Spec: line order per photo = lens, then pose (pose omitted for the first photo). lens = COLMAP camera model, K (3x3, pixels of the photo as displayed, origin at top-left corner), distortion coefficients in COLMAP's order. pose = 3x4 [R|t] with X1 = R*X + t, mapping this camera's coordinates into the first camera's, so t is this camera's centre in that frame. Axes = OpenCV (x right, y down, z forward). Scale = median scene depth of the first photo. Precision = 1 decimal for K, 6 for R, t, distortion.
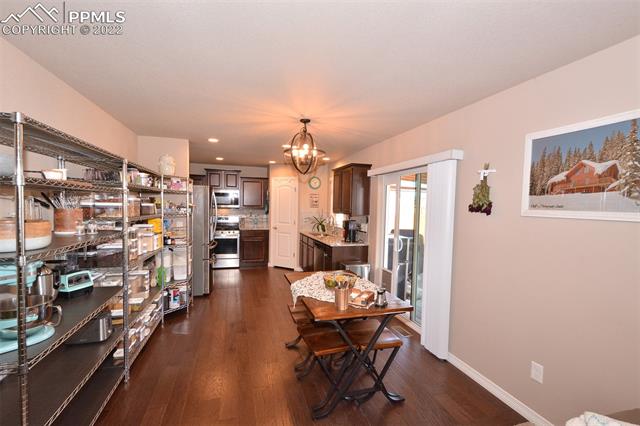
lens RADIAL K [[280.0, 0, 319.7], [0, 280.0, 218.3], [0, 0, 1]] dist [0.006520, -0.010840]
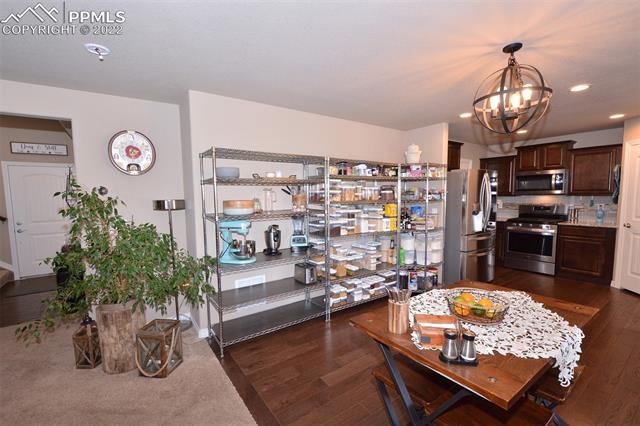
lens RADIAL K [[280.0, 0, 319.9], [0, 280.0, 216.2], [0, 0, 1]] dist [0.006520, -0.010840]
pose [[0.309422, 0.047156, -0.949755, 0.361199], [-0.024190, 0.998837, 0.041712, 0.008677], [0.950617, 0.010068, 0.310202, 0.343772]]
